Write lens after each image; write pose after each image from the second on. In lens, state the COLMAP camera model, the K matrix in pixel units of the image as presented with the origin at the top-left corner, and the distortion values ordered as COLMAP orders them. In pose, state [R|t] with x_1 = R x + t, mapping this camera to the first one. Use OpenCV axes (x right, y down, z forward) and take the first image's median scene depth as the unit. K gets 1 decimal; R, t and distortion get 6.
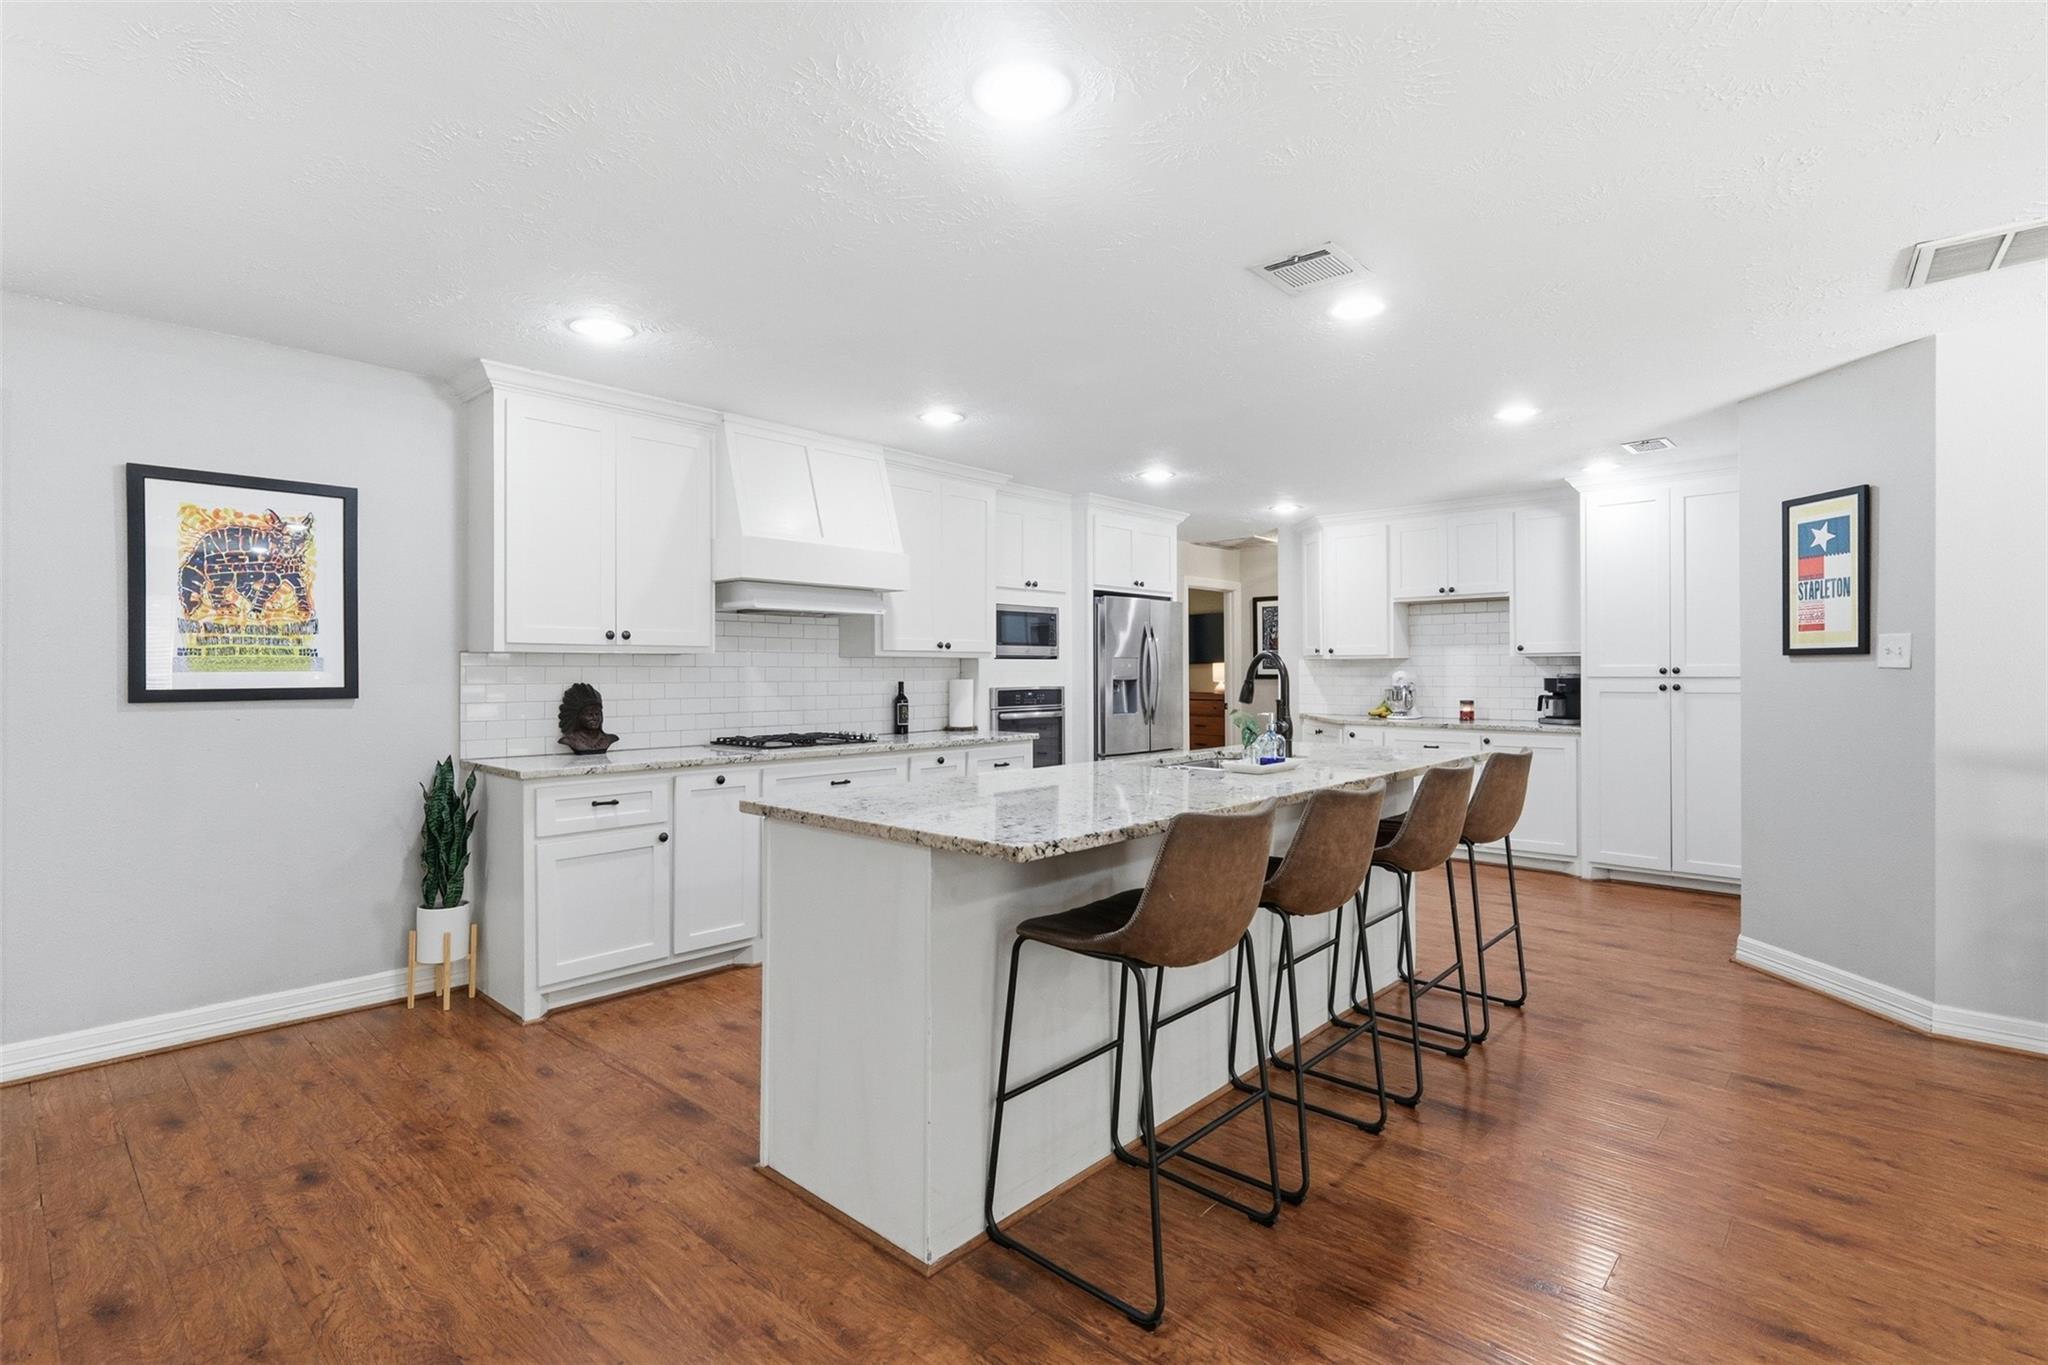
lens RADIAL K [[949.9, 0, 1026.1], [0, 949.9, 670.8], [0, 0, 1]] dist [-0.005508, -0.000582]
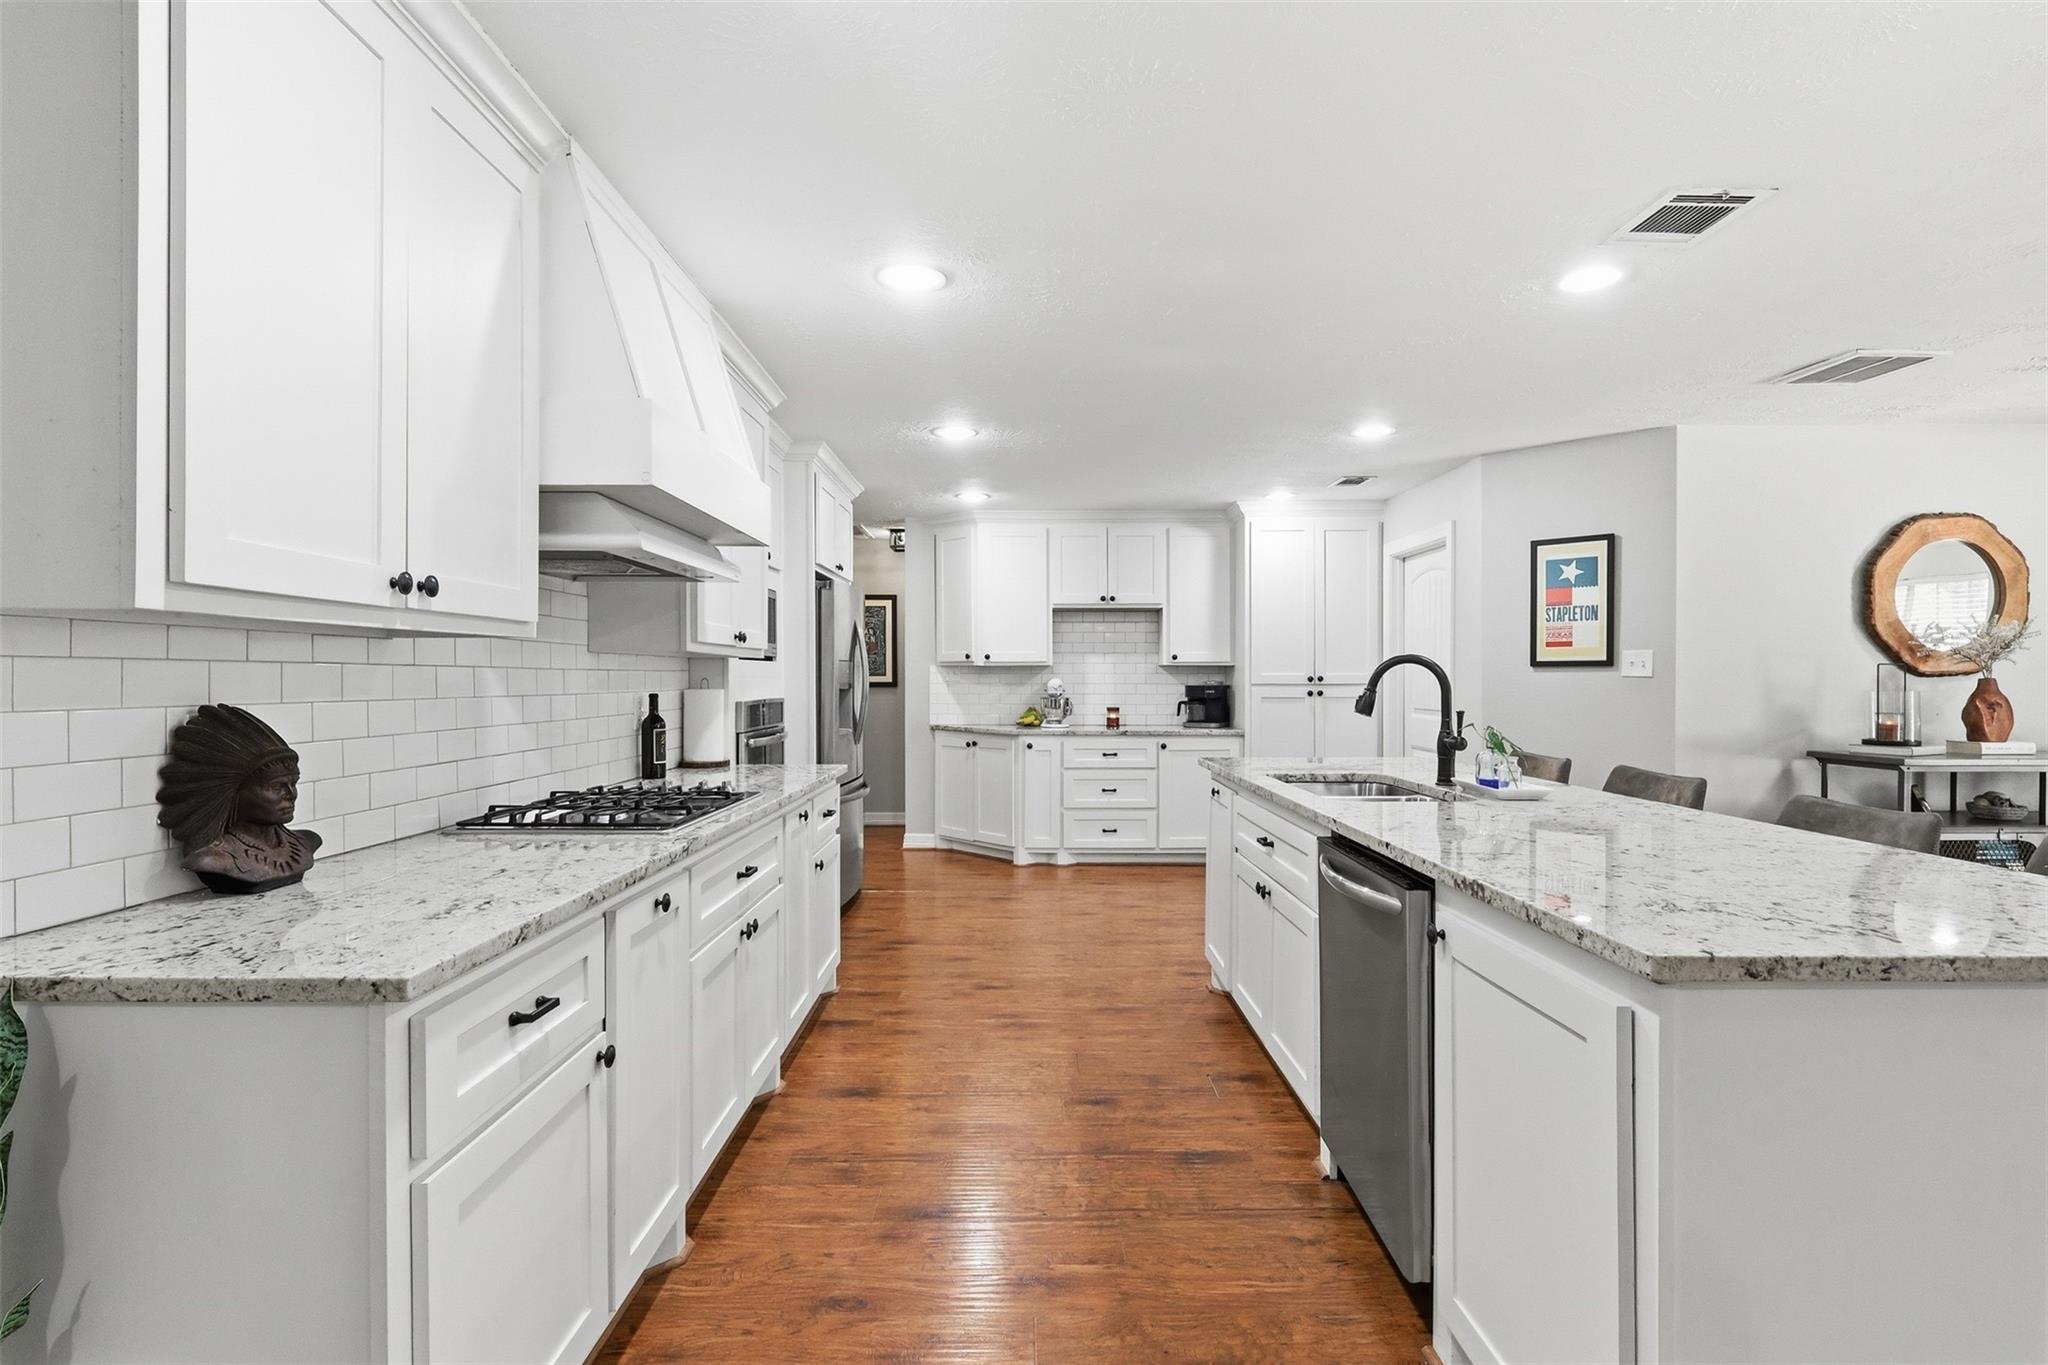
lens RADIAL K [[949.9, 0, 1016.1], [0, 949.9, 684.8], [0, 0, 1]] dist [-0.005508, -0.000582]
pose [[0.742669, -0.001718, 0.669656, -0.373958], [-0.002713, 0.999981, 0.005574, 0.001693], [-0.669653, -0.005956, 0.742650, 0.388276]]
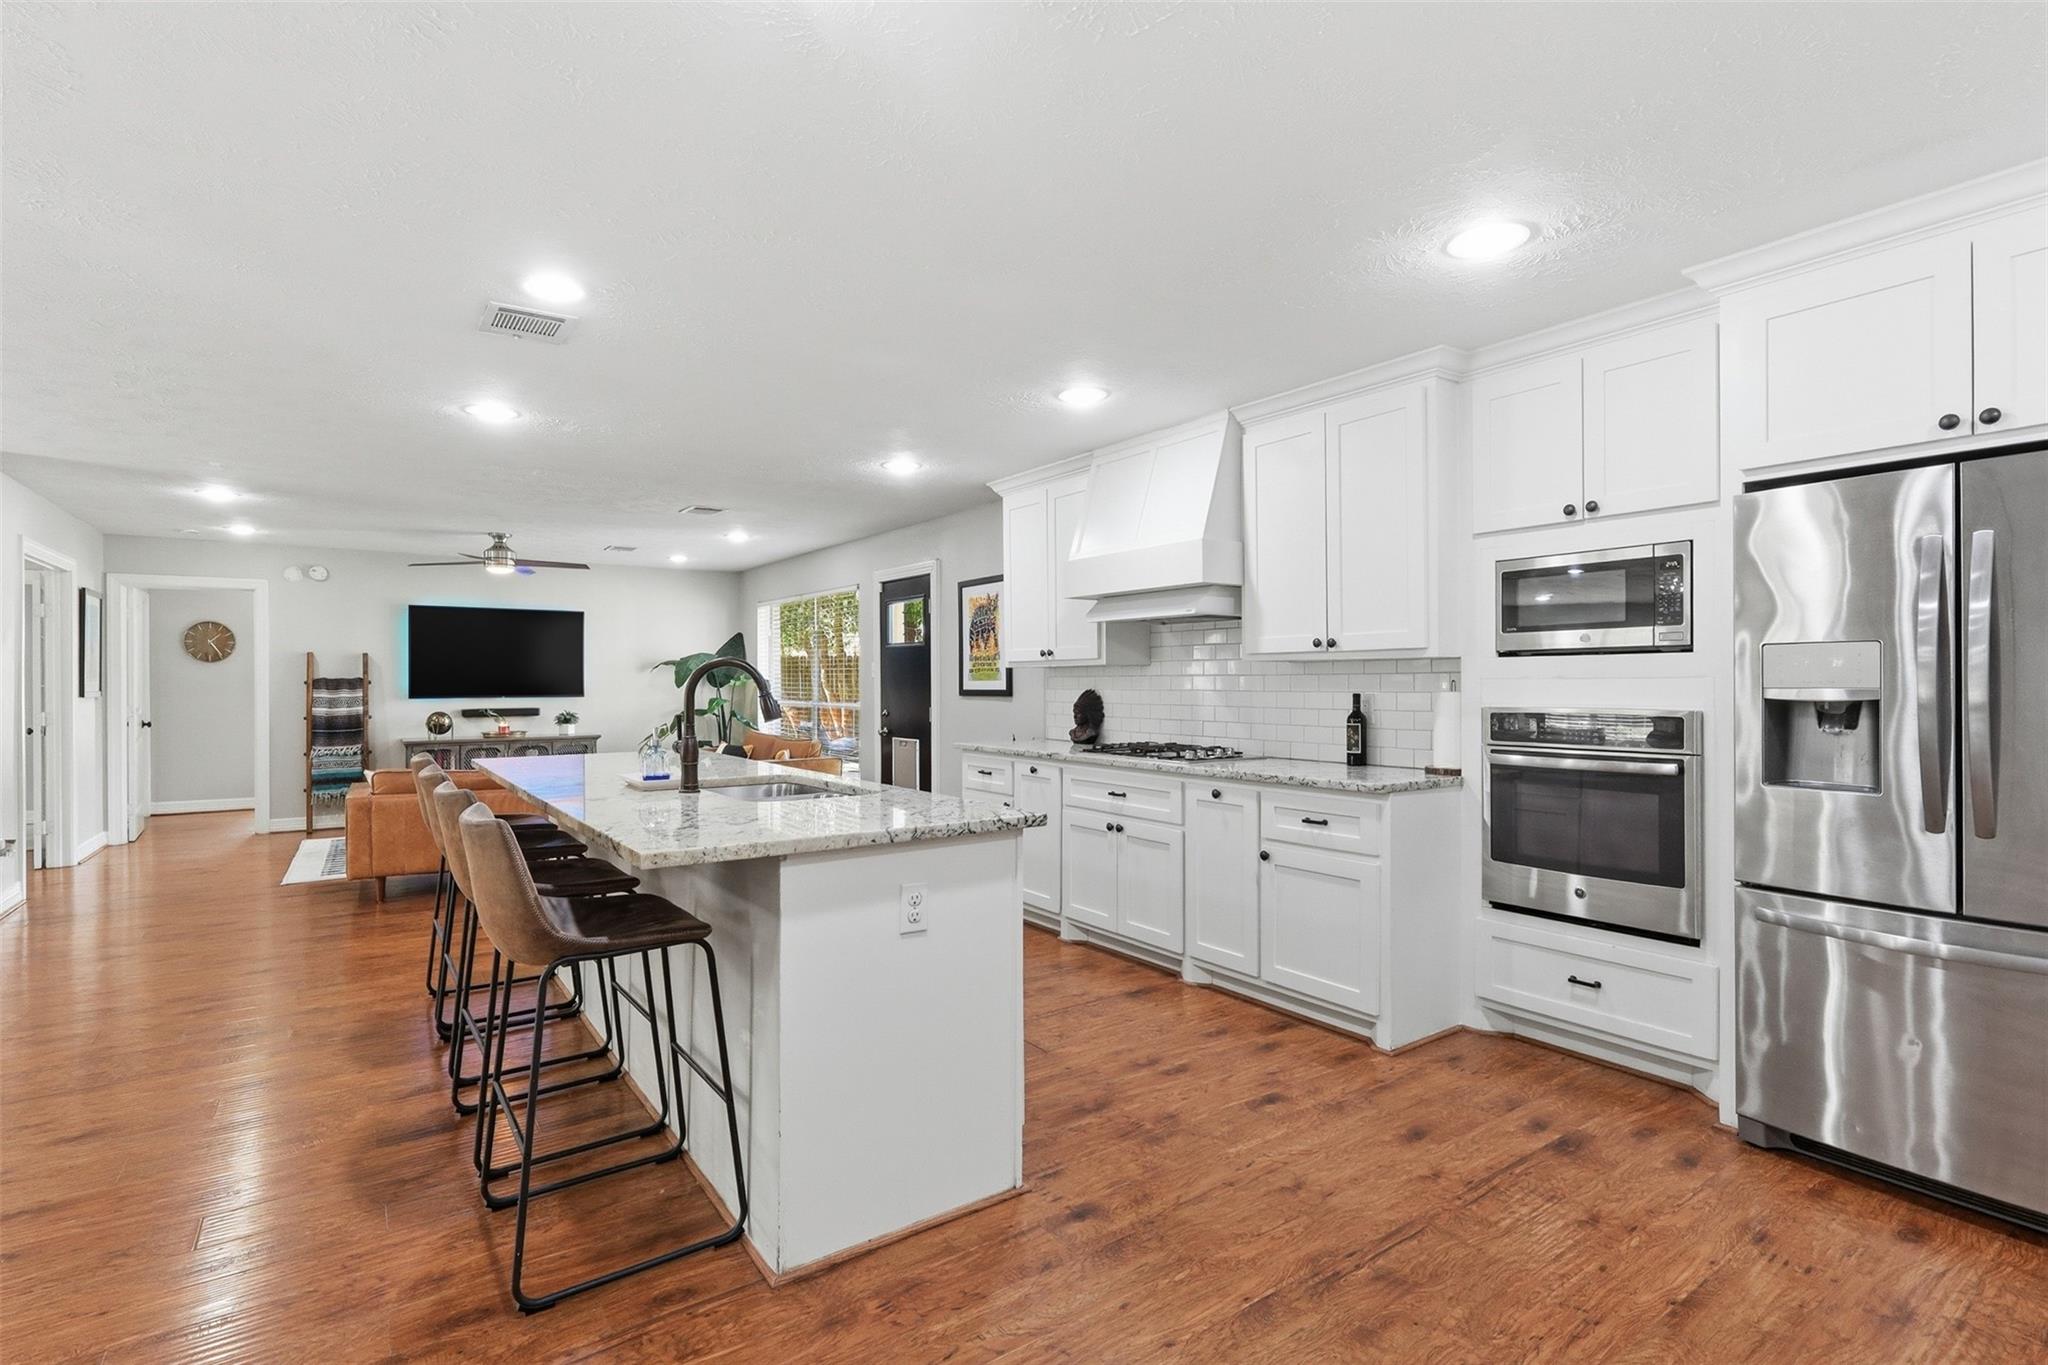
lens RADIAL K [[949.9, 0, 1014.7], [0, 949.9, 680.5], [0, 0, 1]] dist [-0.005508, -0.000582]
pose [[-0.220413, 0.003653, -0.975400, 0.639283], [0.006486, 0.999976, 0.002279, -0.001910], [0.975385, -0.005824, -0.220431, 0.914093]]
